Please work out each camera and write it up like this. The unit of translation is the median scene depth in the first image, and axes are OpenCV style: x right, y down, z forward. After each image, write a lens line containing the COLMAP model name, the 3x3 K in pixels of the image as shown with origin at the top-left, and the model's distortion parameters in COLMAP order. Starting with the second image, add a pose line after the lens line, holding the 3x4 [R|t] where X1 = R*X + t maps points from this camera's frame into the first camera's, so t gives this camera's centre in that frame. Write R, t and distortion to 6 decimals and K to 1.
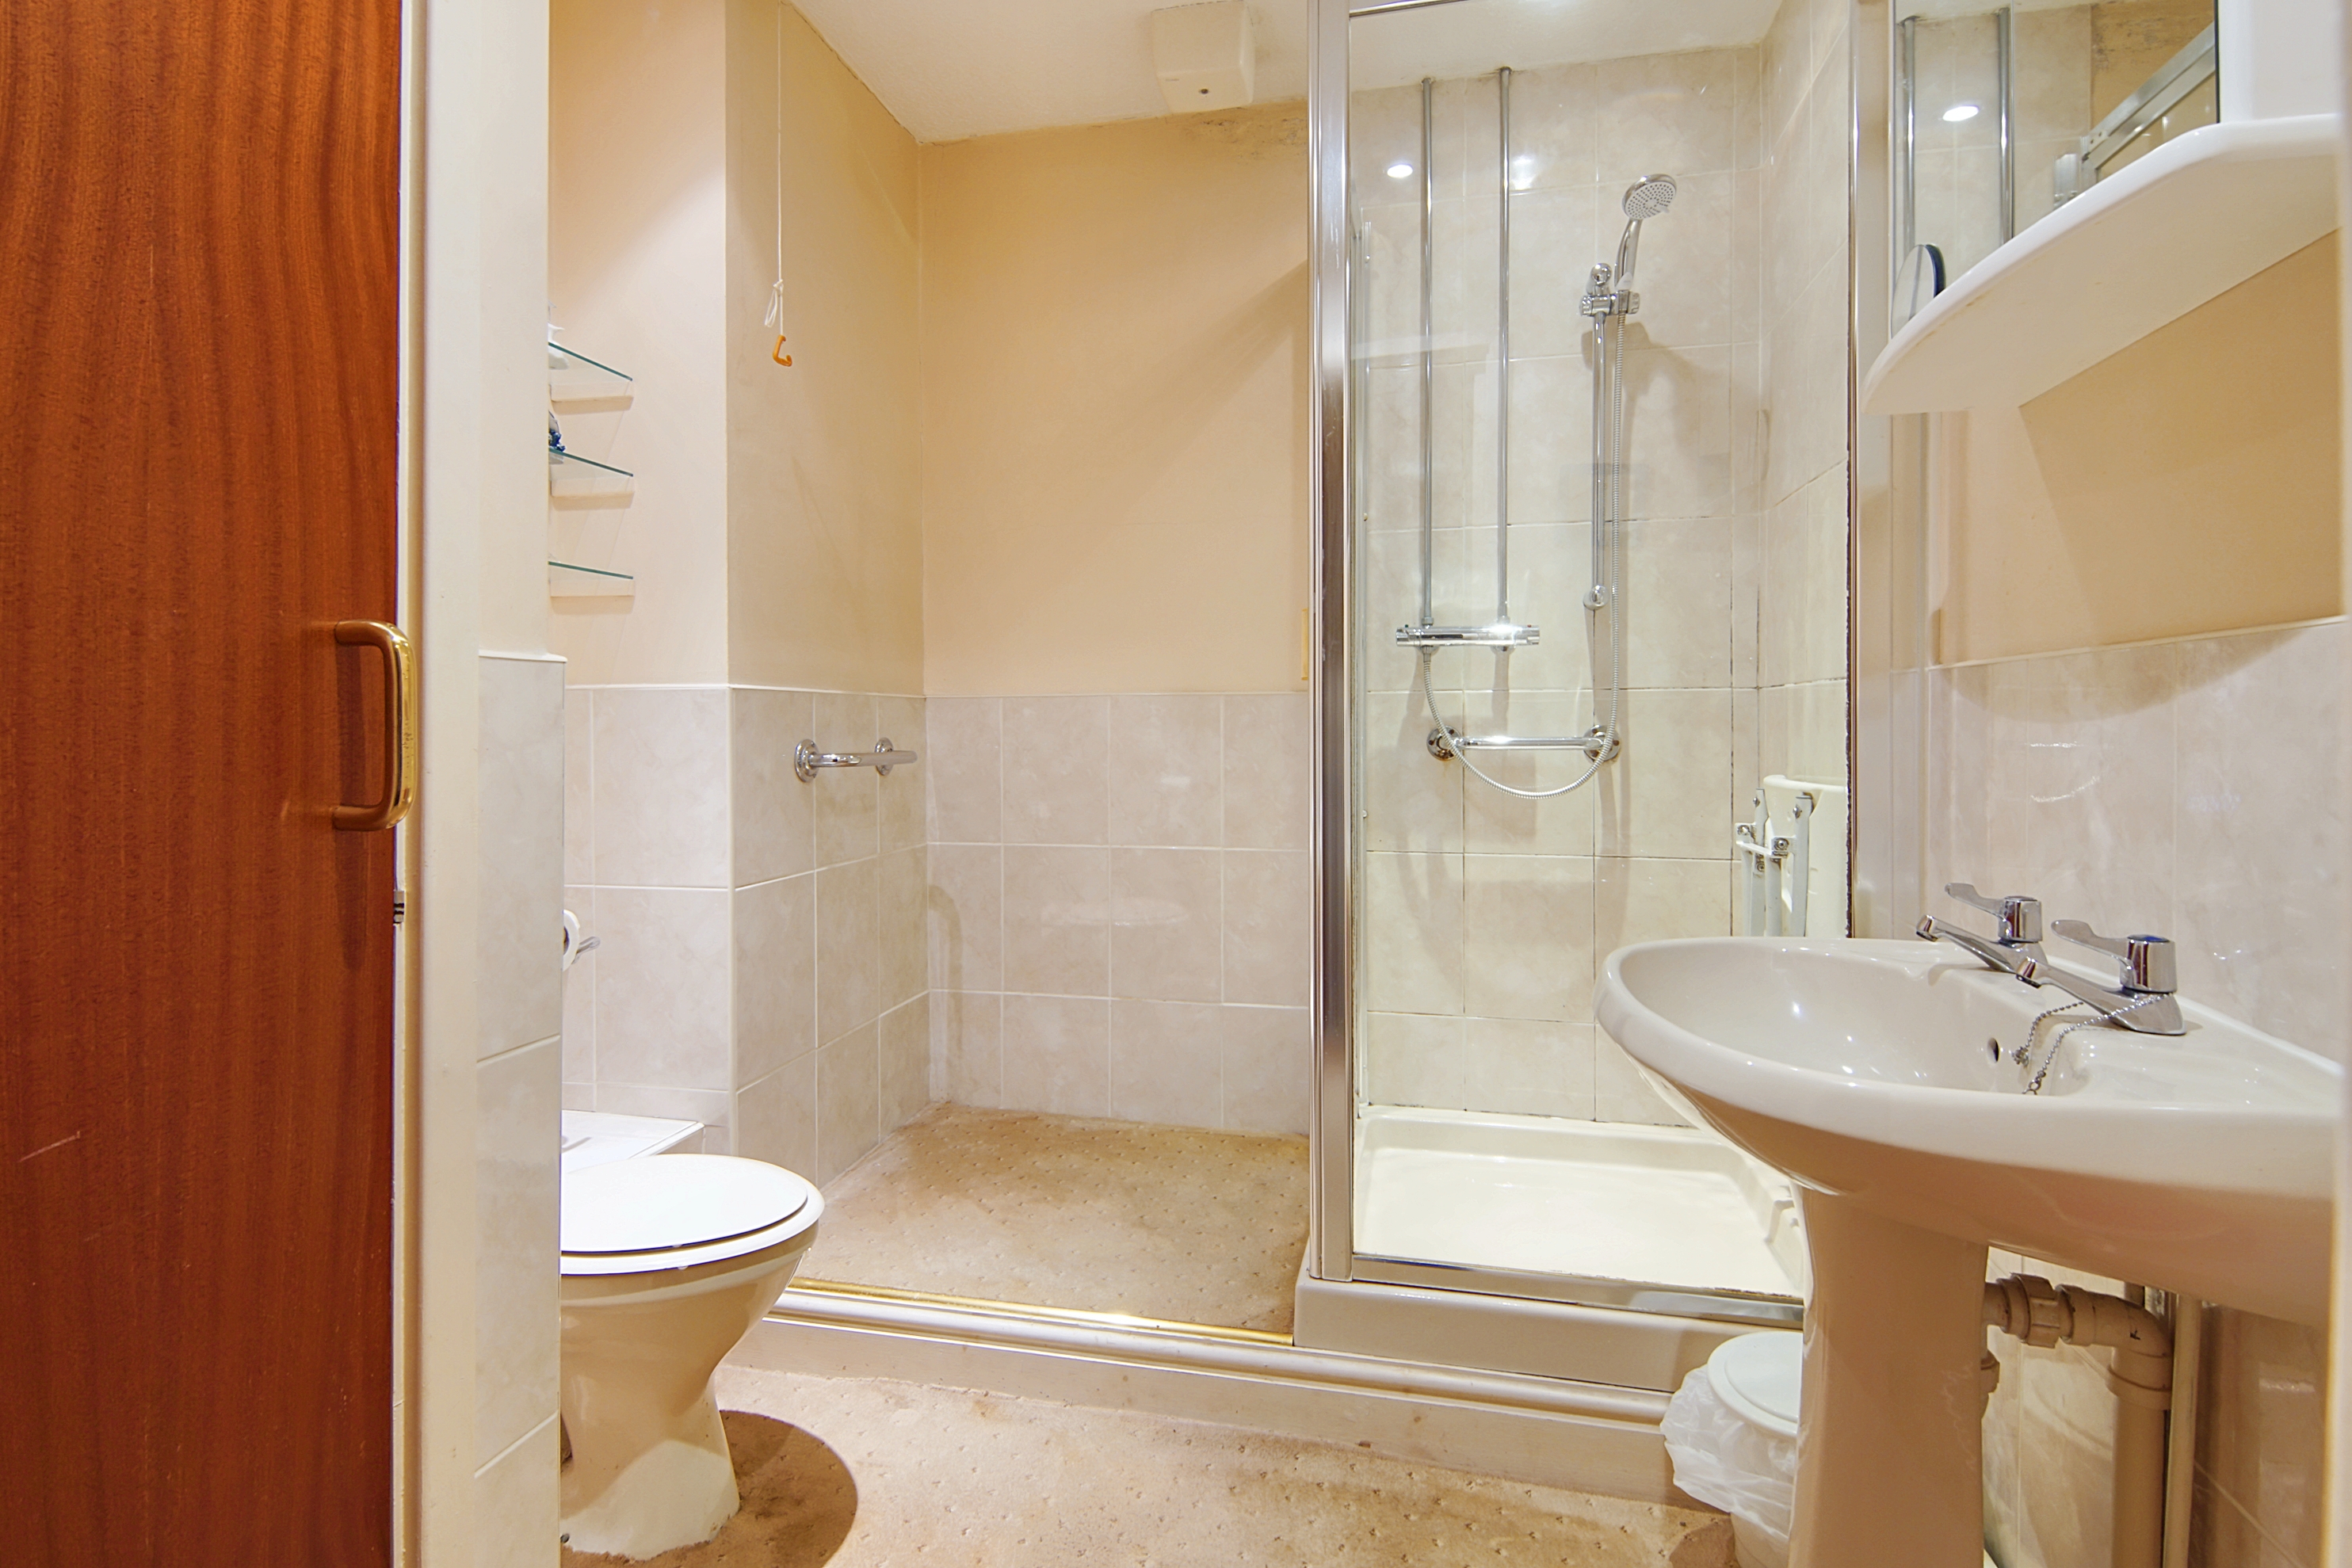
lens RADIAL K [[1126.6, 0, 1176.7], [0, 1126.6, 734.6], [0, 0, 1]] dist [0.006970, -0.009116]
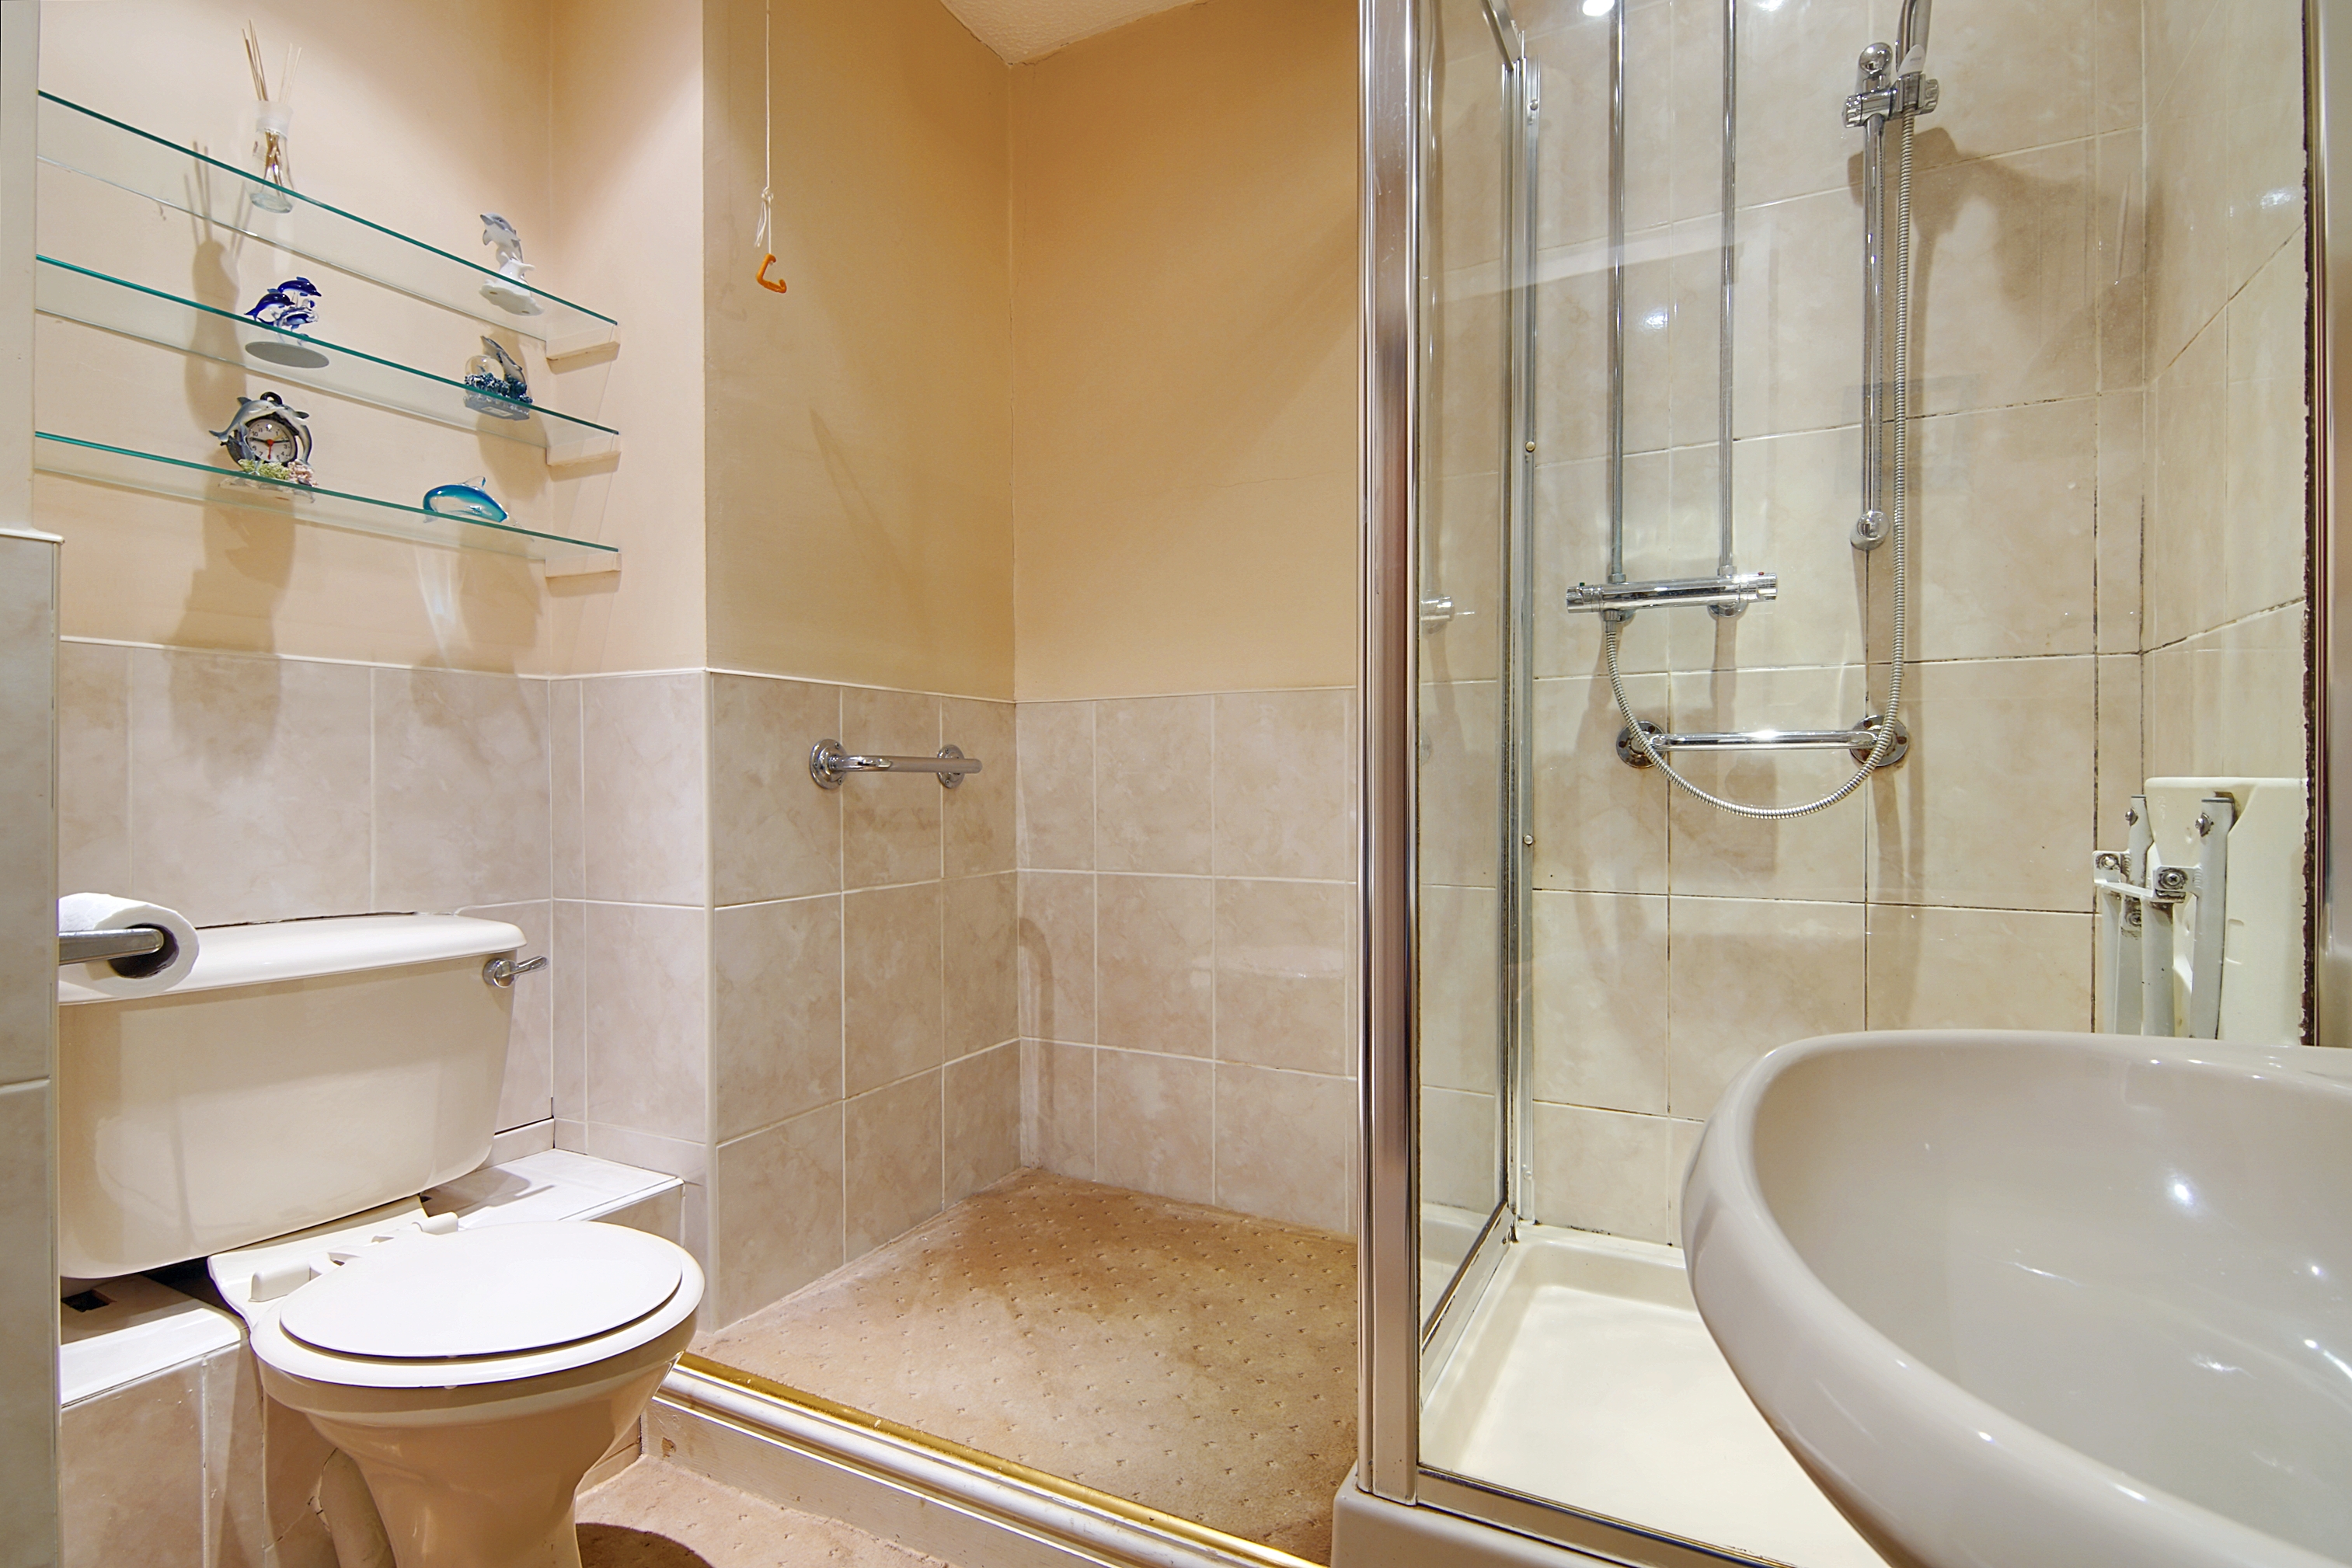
lens RADIAL K [[1126.7, 0, 1166.4], [0, 1126.7, 788.7], [0, 0, 1]] dist [0.006970, -0.009116]
pose [[0.968062, 0.002834, -0.250696, 0.128575], [-0.002060, 0.999992, 0.003350, 0.036419], [0.250704, -0.002727, 0.968060, 0.219288]]
